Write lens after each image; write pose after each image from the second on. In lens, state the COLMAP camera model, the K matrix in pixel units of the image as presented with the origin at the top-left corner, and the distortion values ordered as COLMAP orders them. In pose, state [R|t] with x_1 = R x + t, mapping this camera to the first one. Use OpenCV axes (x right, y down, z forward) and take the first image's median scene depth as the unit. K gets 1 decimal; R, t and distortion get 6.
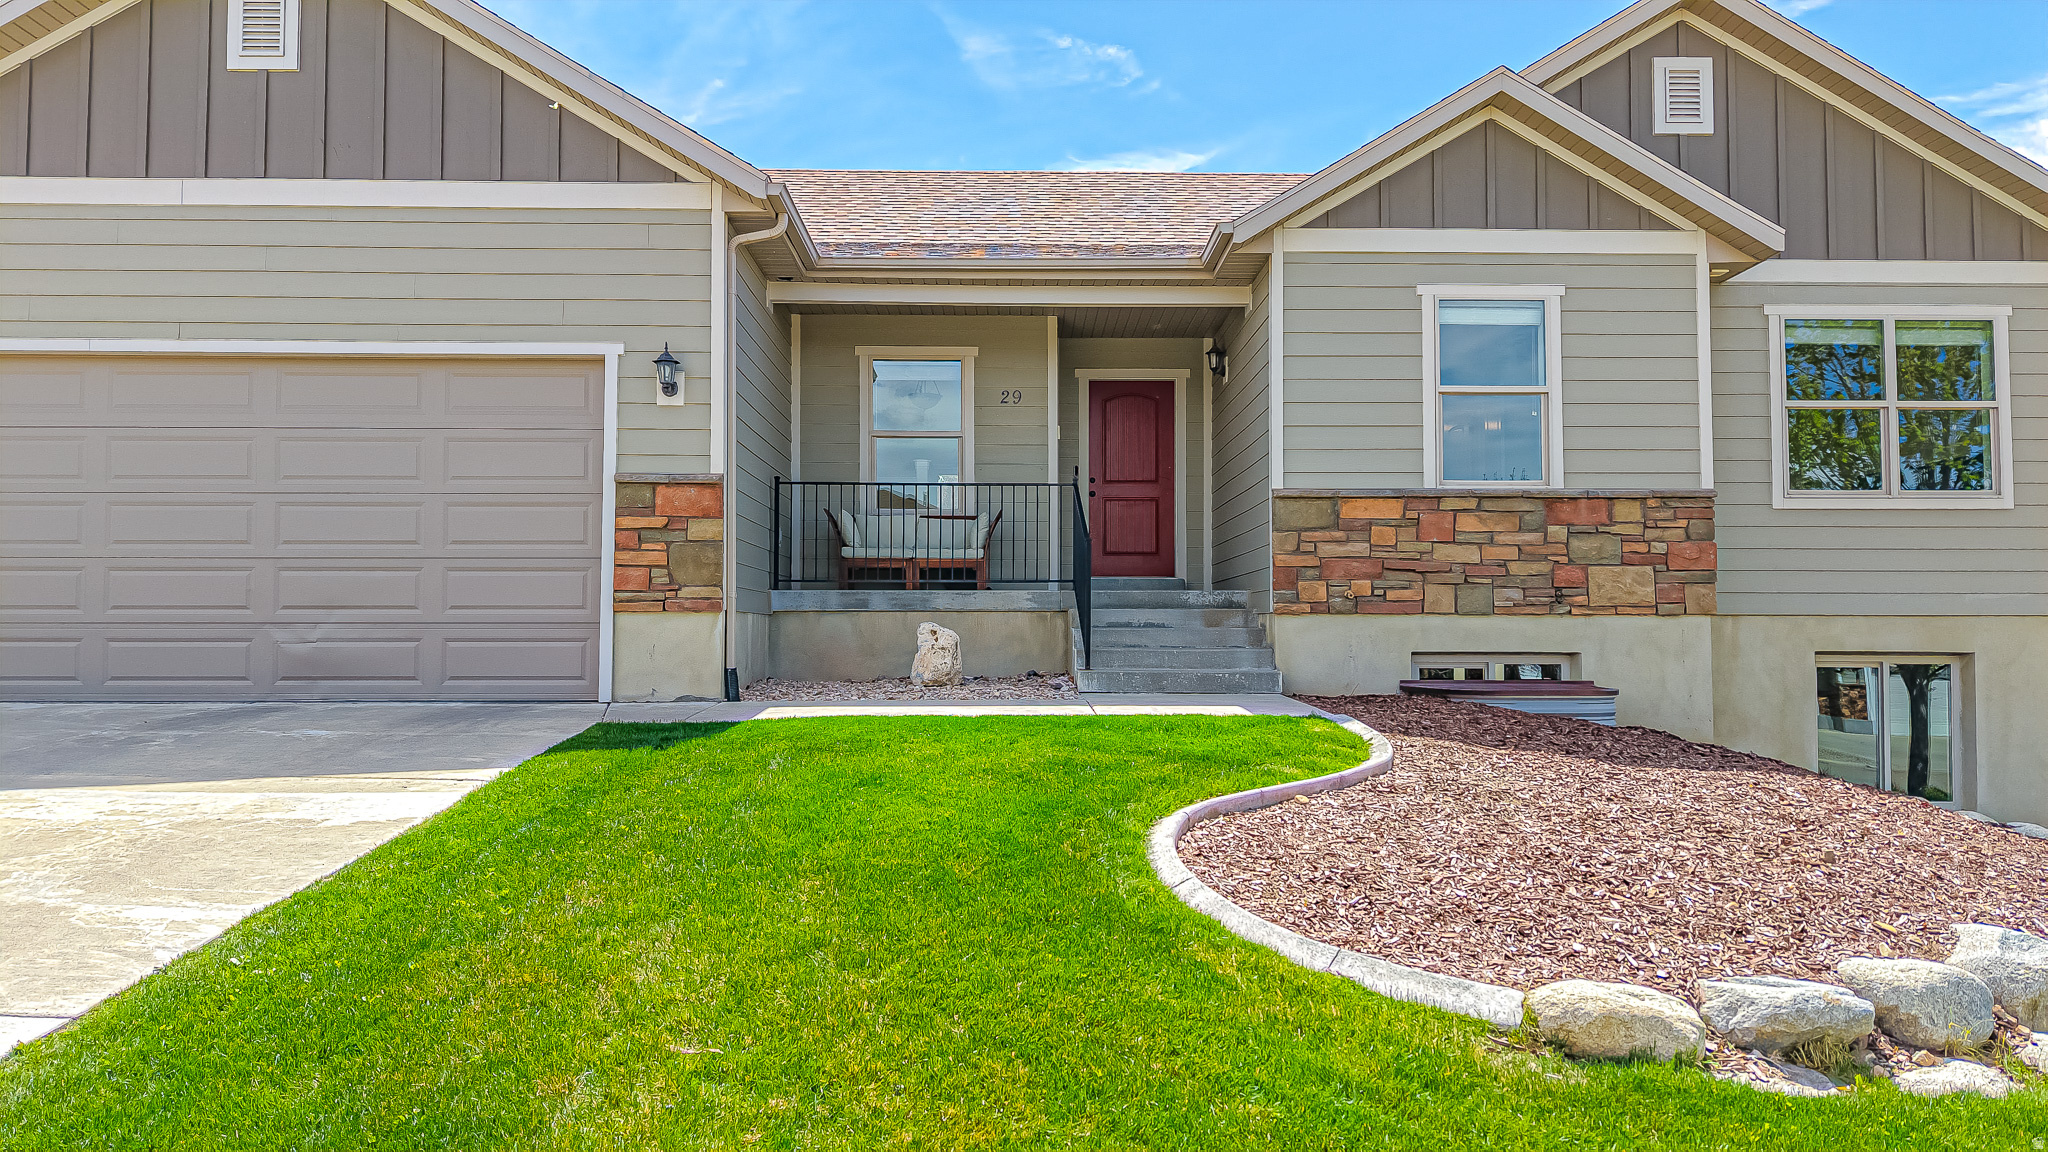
lens RADIAL K [[1407.7, 0, 1024.0], [0, 1407.7, 576.0], [0, 0, 1]] dist [-0.031262, 0.050072]
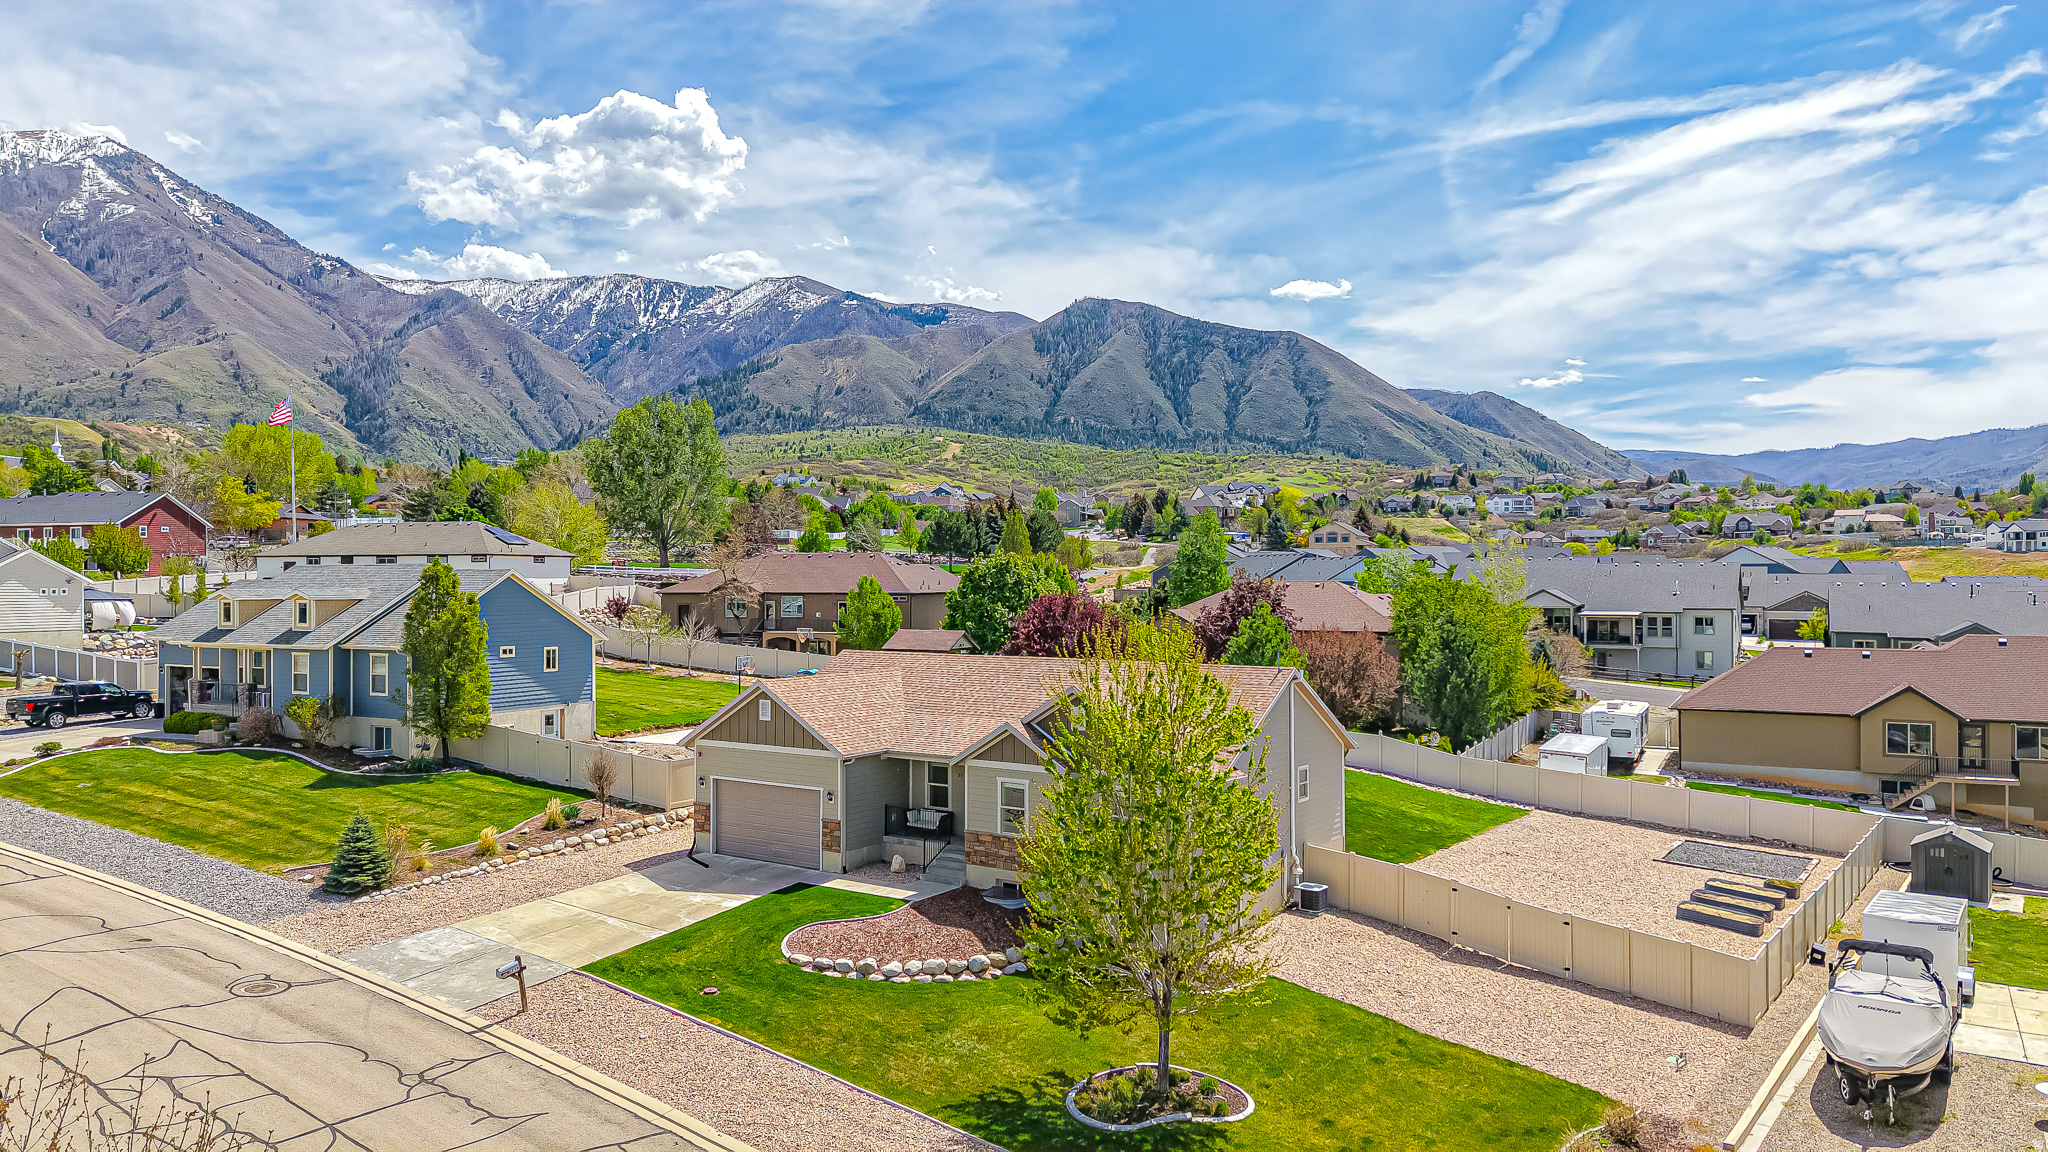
lens RADIAL K [[1357.2, 0, 1026.8], [0, 1357.2, 596.6], [0, 0, 1]] dist [0.094279, -0.113863]
pose [[0.796718, 0.005329, -0.604327, 2.500313], [0.025686, 0.998759, 0.042671, -0.835081], [0.603805, -0.049520, 0.795593, -1.763889]]
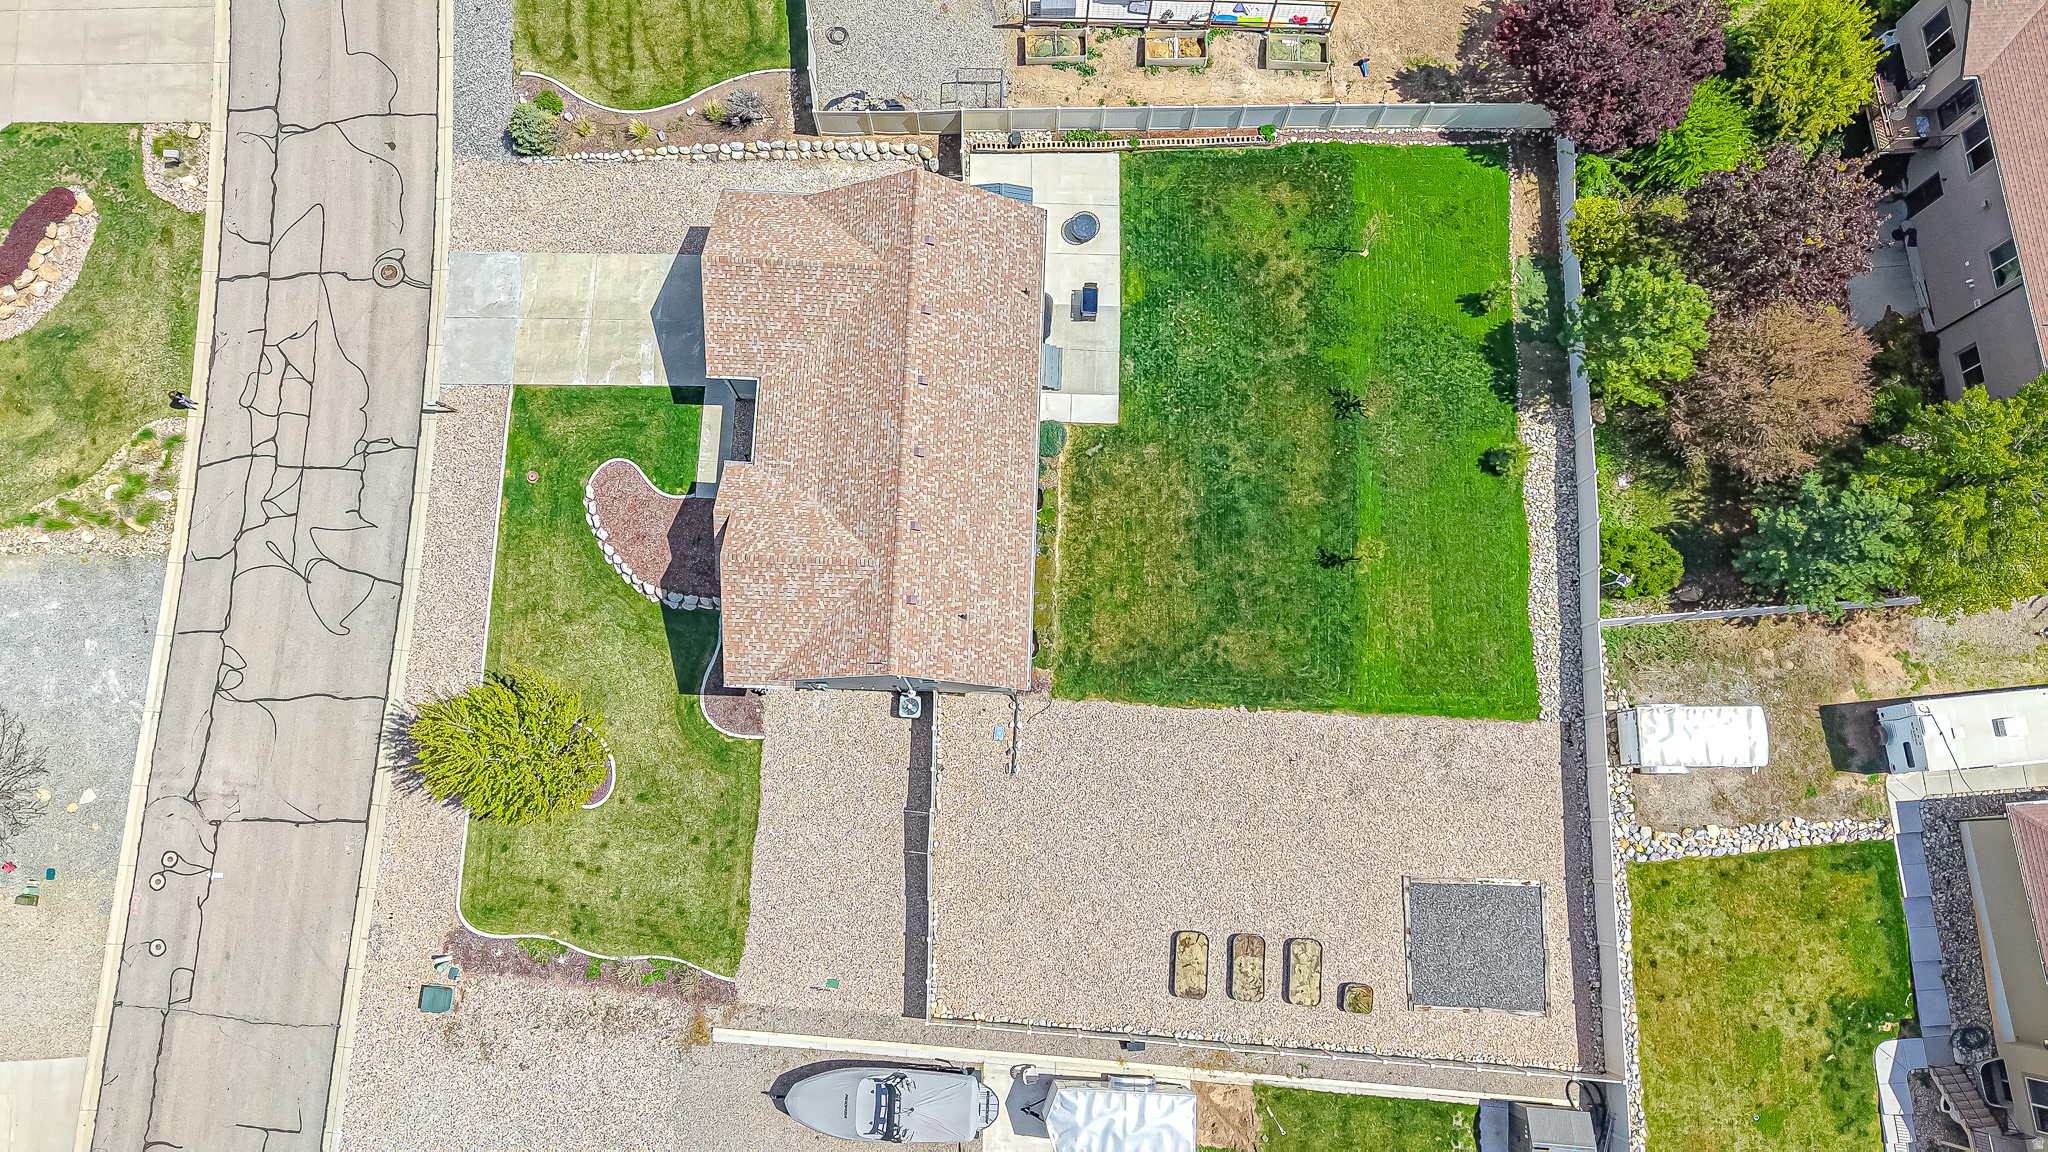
lens RADIAL K [[1372.2, 0, 1024.0], [0, 1372.2, 576.0], [0, 0, 1]] dist [0.044581, -0.047803]
pose [[-0.061520, 0.975771, -0.209966, 1.405431], [0.023417, 0.211718, 0.977050, -4.598309], [0.997831, 0.055191, -0.035874, 2.146739]]
